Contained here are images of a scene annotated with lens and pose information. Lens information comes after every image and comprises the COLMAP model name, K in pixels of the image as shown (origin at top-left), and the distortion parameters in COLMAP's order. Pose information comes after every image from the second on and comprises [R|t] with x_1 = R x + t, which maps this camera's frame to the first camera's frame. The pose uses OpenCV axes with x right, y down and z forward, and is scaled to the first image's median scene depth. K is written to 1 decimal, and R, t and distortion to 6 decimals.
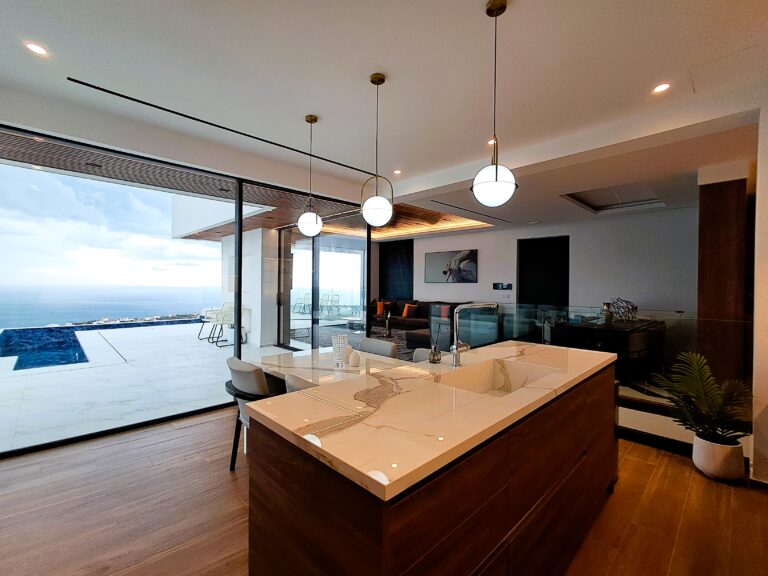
lens RADIAL K [[349.9, 0, 386.3], [0, 349.9, 285.6], [0, 0, 1]] dist [-0.004268, -0.000310]
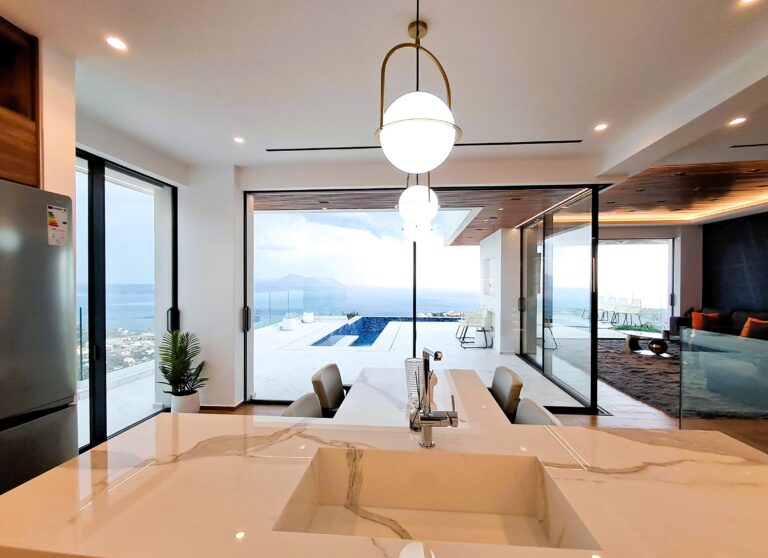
lens RADIAL K [[350.7, 0, 381.5], [0, 350.7, 285.9], [0, 0, 1]] dist [0.002149, 0.000034]
pose [[0.641396, -0.003293, -0.767203, 0.159765], [0.008096, 0.999964, 0.002476, -0.014140], [0.767167, -0.007800, 0.641400, 0.136765]]
